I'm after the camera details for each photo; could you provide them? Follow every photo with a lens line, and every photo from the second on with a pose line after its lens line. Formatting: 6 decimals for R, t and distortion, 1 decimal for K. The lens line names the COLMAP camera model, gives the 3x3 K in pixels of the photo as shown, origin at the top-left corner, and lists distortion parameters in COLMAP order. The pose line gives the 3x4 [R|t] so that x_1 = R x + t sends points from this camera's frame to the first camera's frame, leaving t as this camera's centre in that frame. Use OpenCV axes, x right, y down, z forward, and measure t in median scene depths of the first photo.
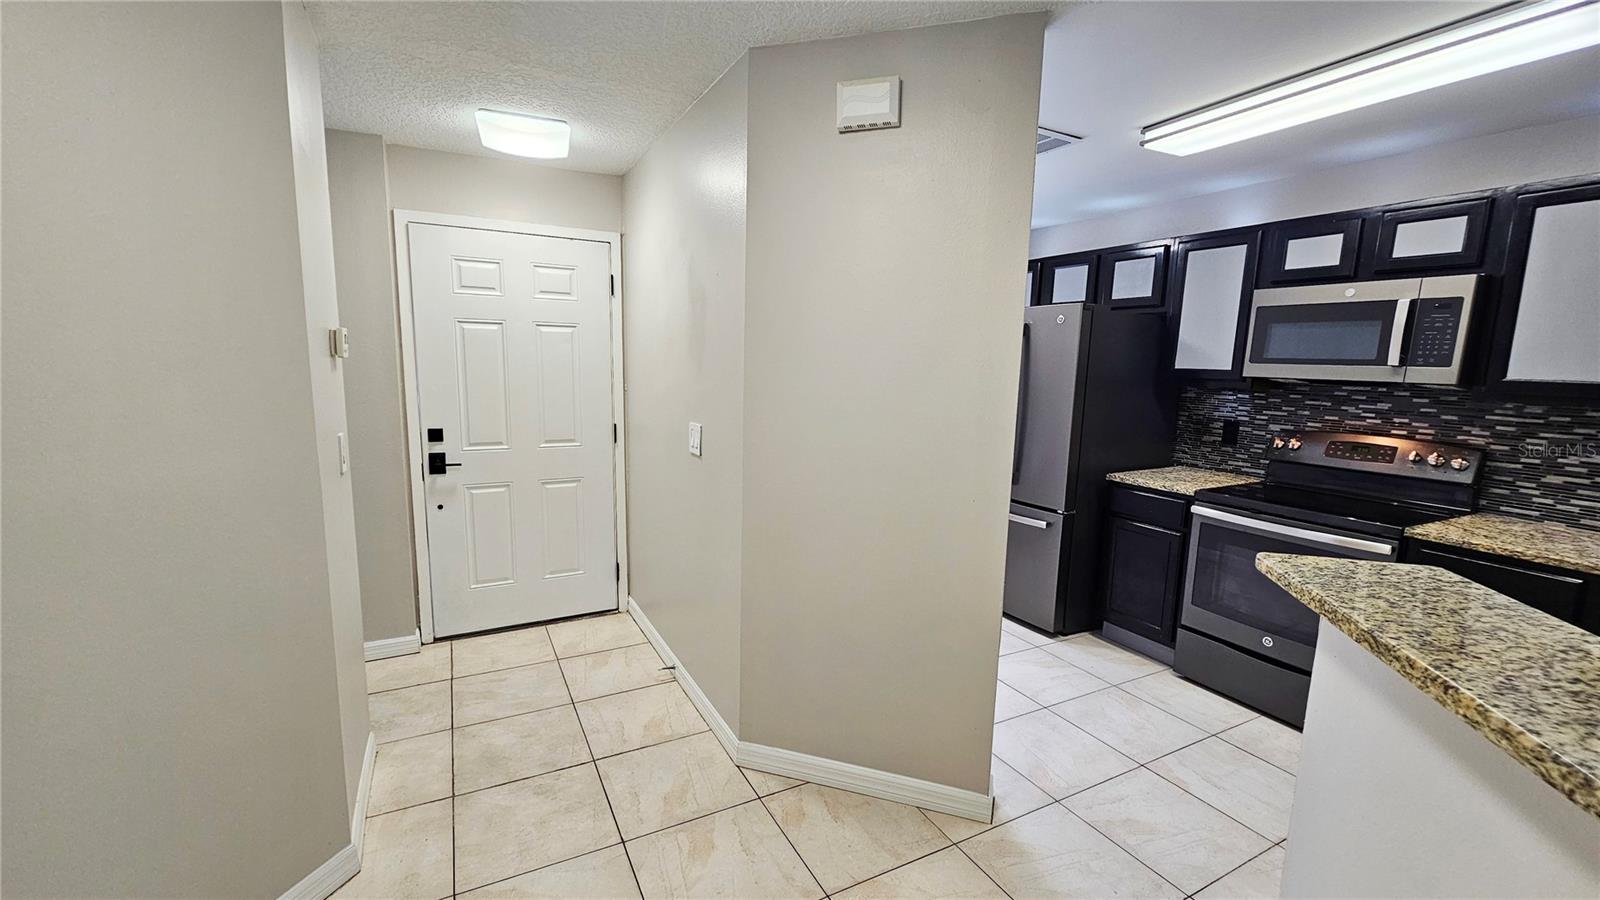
lens RADIAL K [[654.3, 0, 798.9], [0, 654.3, 457.1], [0, 0, 1]] dist [0.000719, -0.000038]
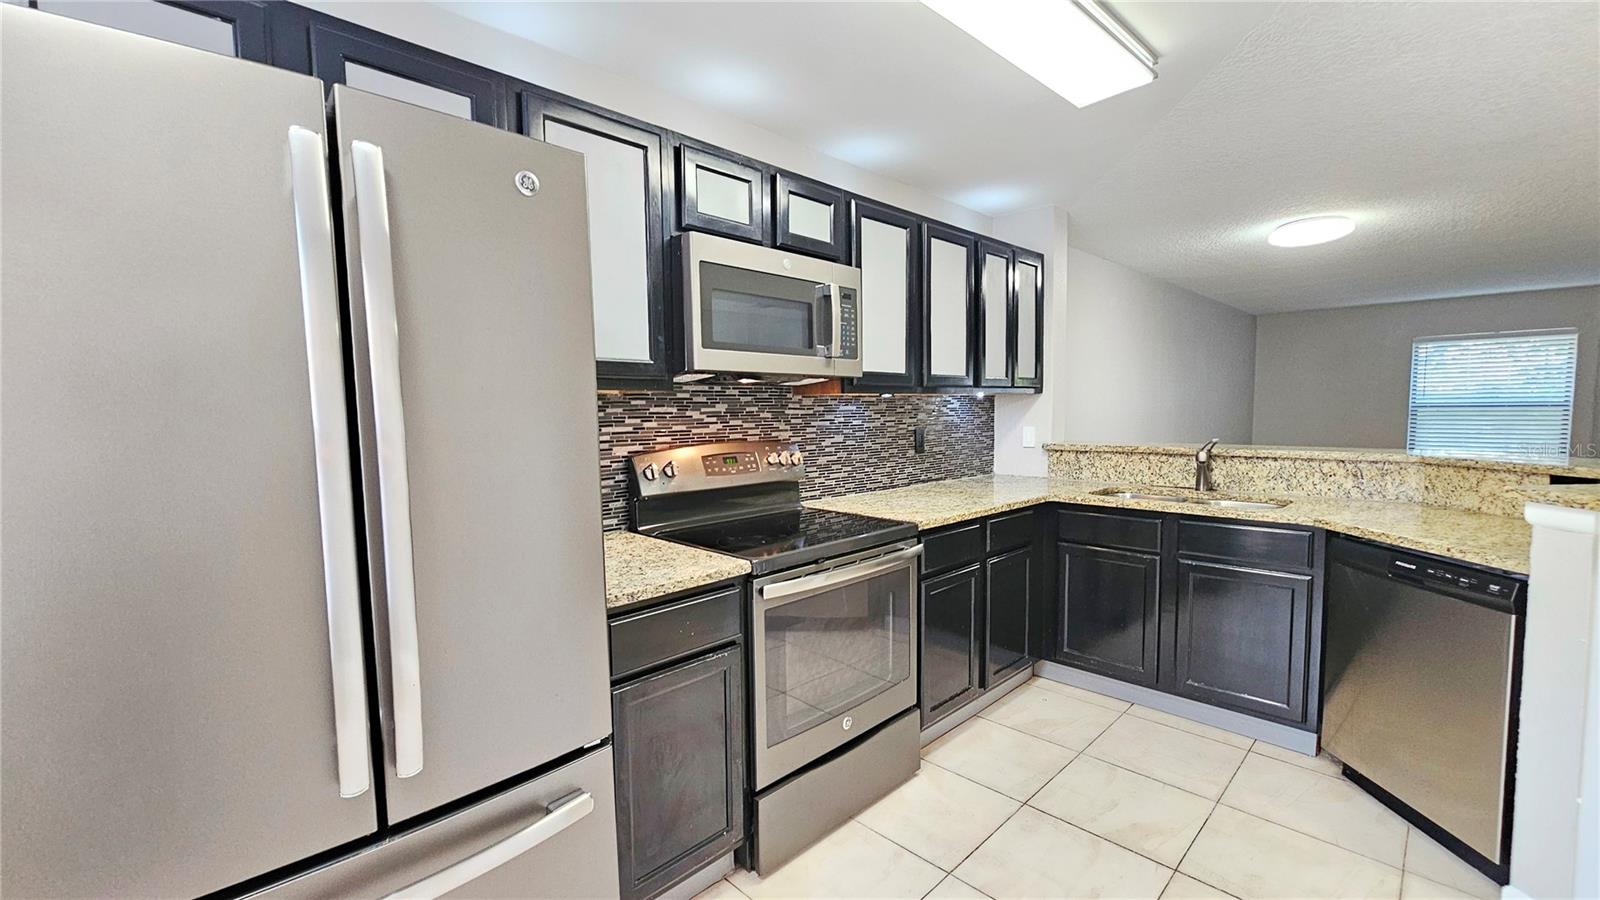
lens RADIAL K [[654.3, 0, 798.9], [0, 654.3, 457.1], [0, 0, 1]] dist [0.000719, -0.000038]
pose [[-0.291715, -0.094183, 0.951857, 0.052415], [0.147376, 0.978831, 0.142018, -0.119473], [-0.945083, 0.181710, -0.271660, 1.132741]]
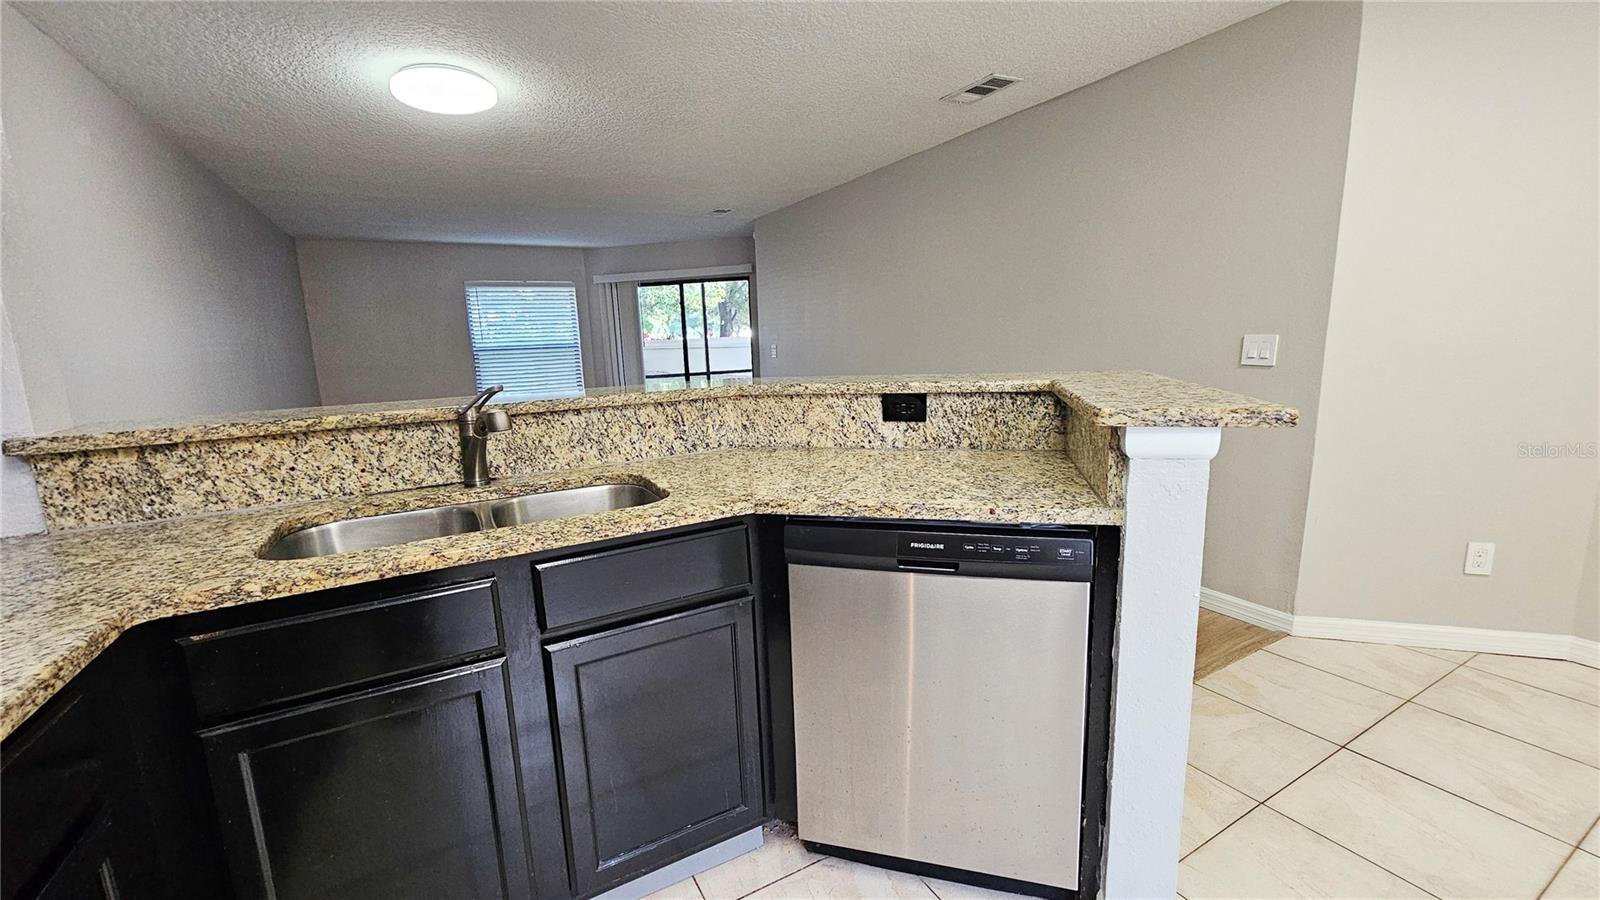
lens RADIAL K [[654.3, 0, 798.9], [0, 654.3, 457.1], [0, 0, 1]] dist [0.000719, -0.000038]
pose [[-0.999412, 0.017900, -0.029243, 0.588912], [0.007511, 0.946492, 0.322639, -0.025399], [0.033454, 0.322230, -0.946070, 0.783485]]
